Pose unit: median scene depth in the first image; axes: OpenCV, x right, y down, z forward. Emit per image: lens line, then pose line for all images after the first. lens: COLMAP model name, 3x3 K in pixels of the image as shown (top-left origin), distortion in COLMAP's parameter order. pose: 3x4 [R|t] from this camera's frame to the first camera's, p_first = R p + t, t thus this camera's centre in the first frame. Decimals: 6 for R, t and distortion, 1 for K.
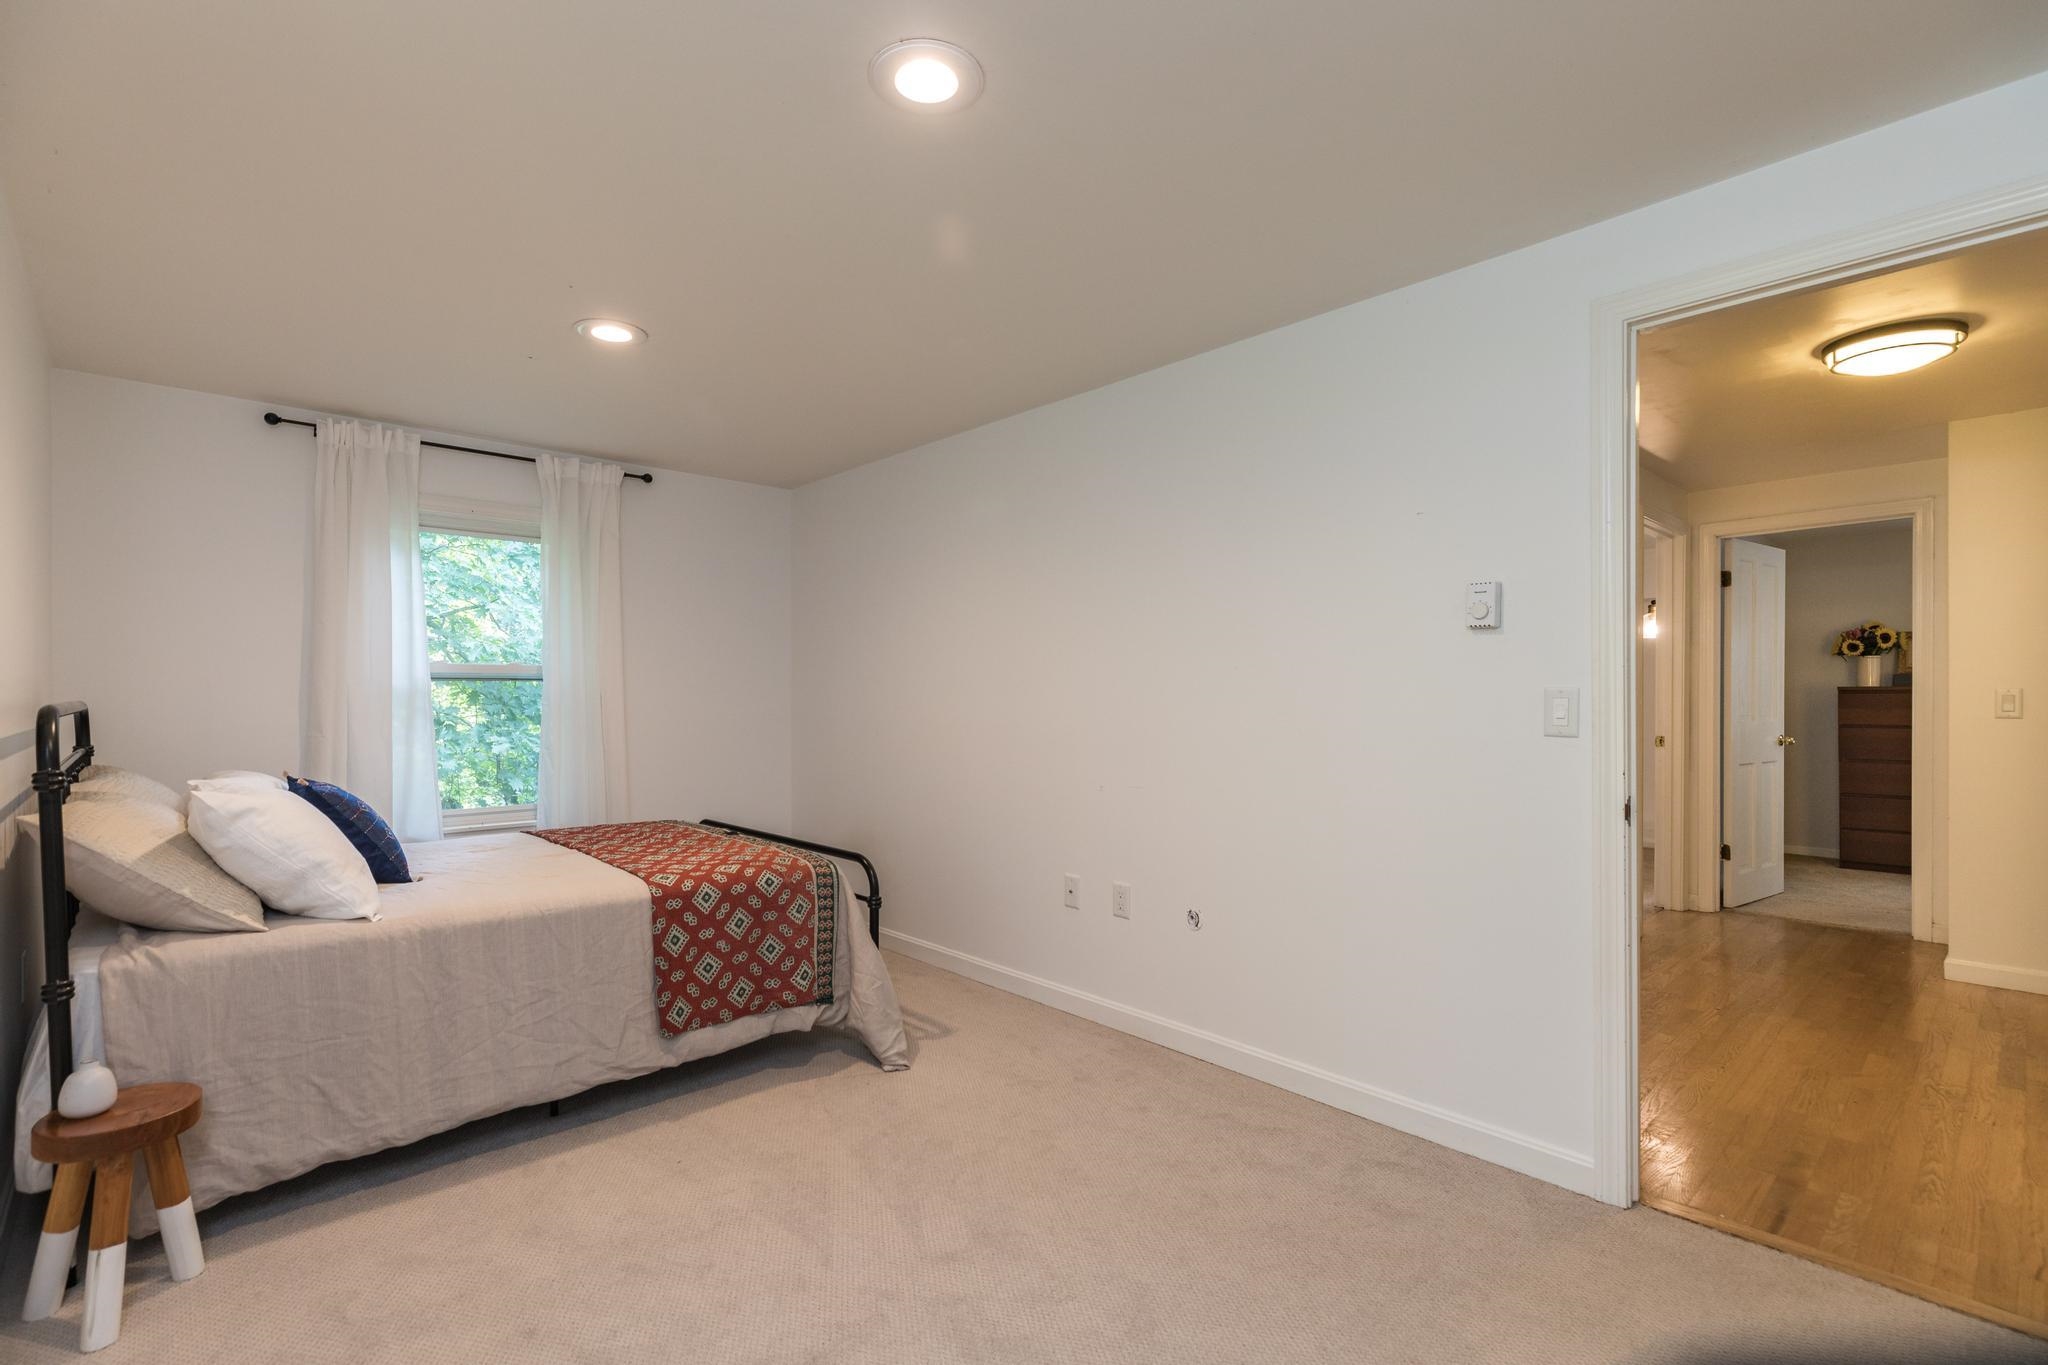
lens RADIAL K [[926.4, 0, 1029.9], [0, 926.4, 716.7], [0, 0, 1]] dist [0.004999, 0.000441]
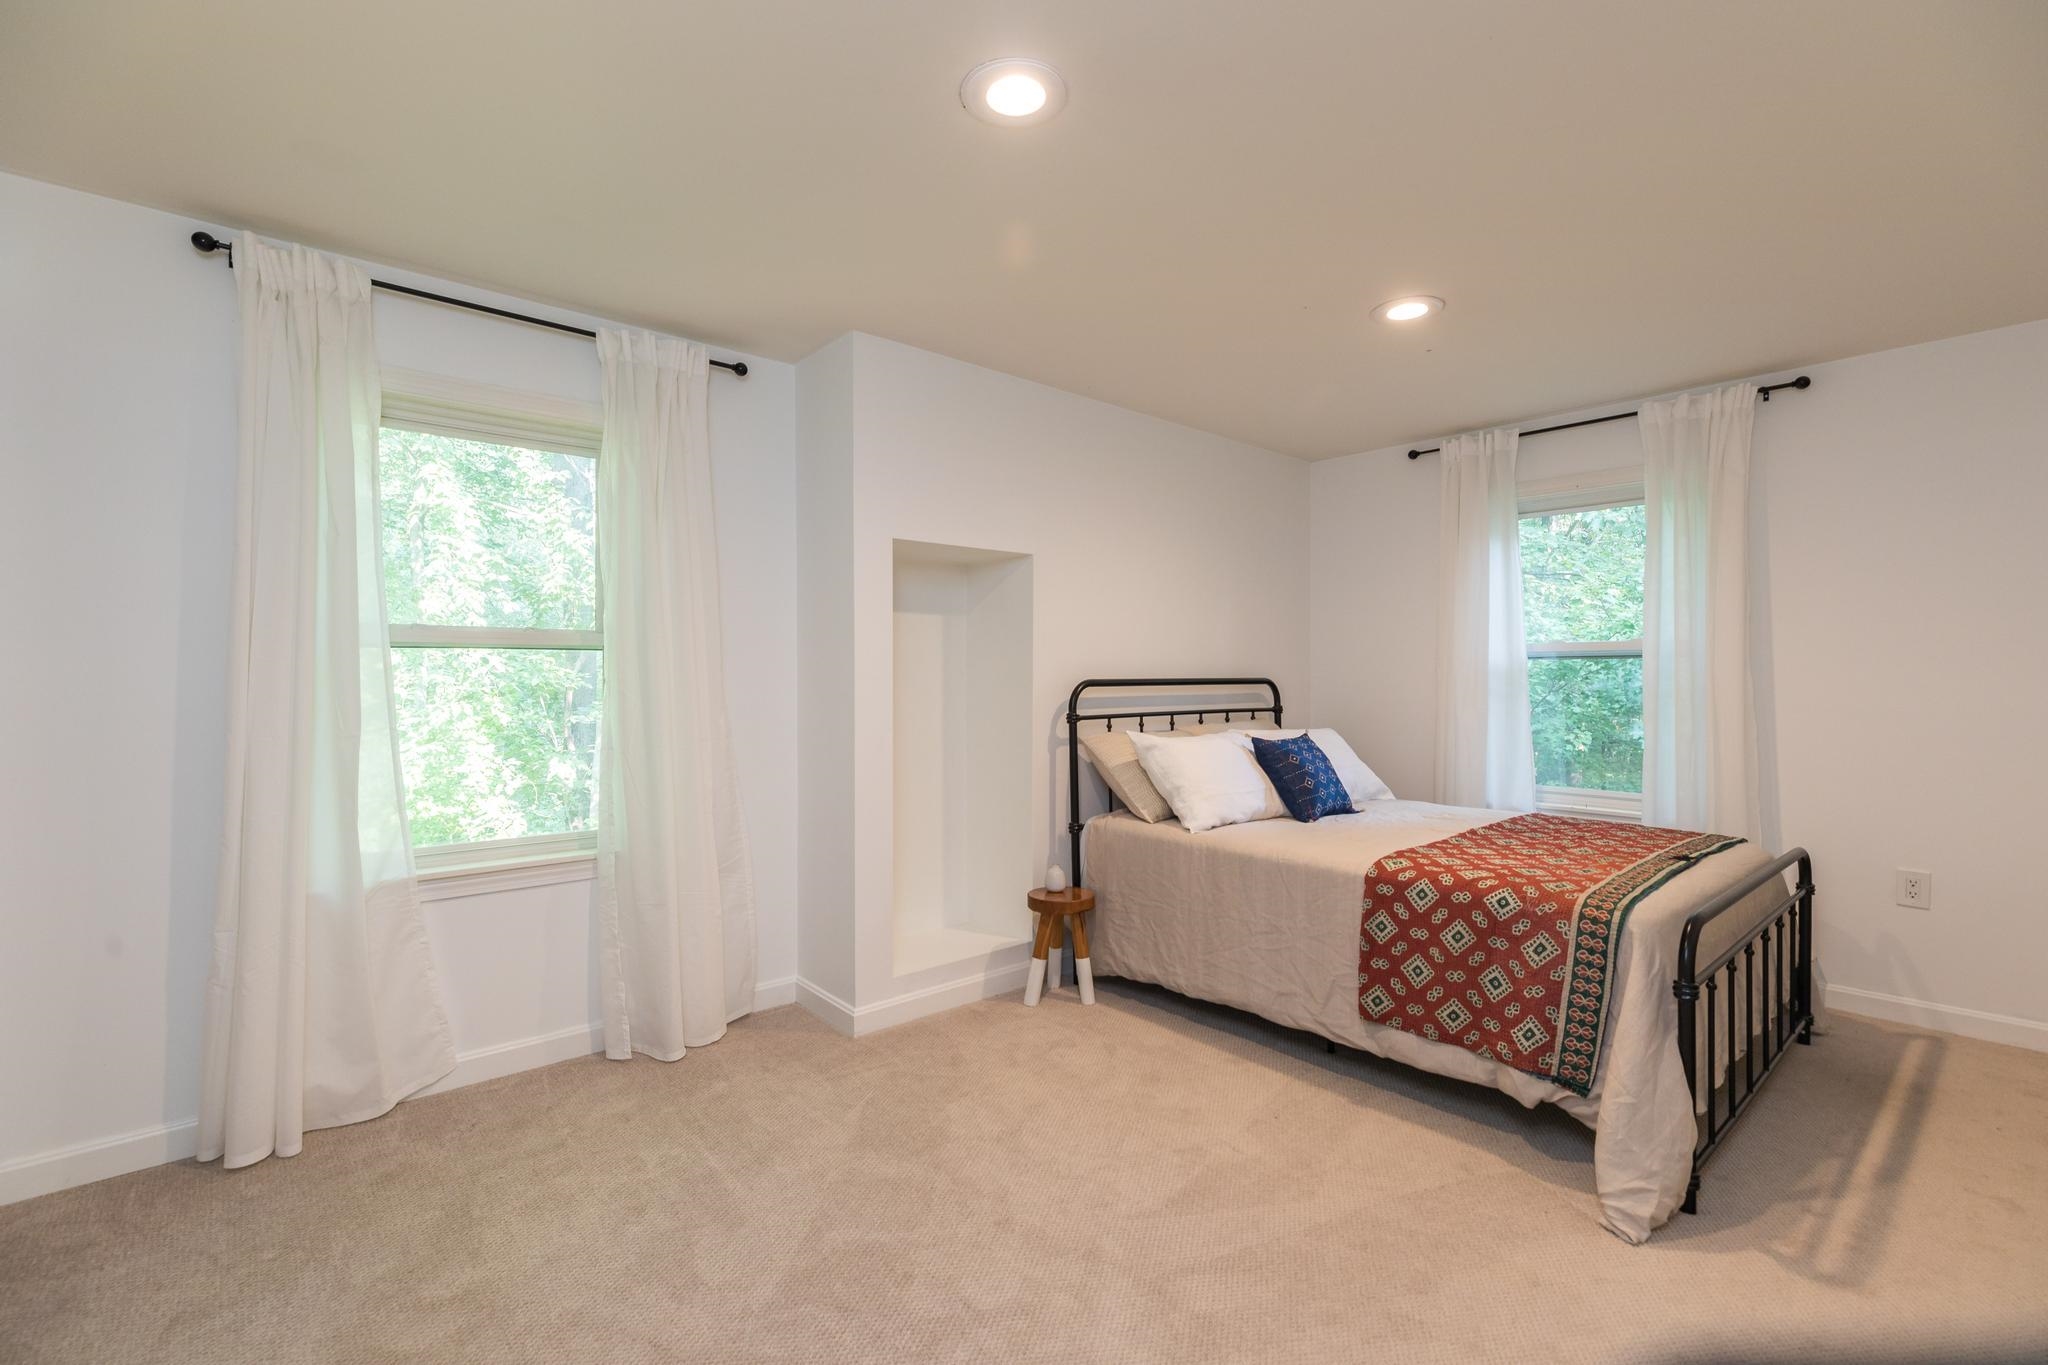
lens RADIAL K [[926.4, 0, 1029.9], [0, 926.4, 716.7], [0, 0, 1]] dist [0.004999, 0.000441]
pose [[-0.030744, 0.042245, -0.998634, 0.557959], [-0.025894, 0.998737, 0.043047, -0.008430], [0.999192, 0.027182, -0.029611, 0.630893]]
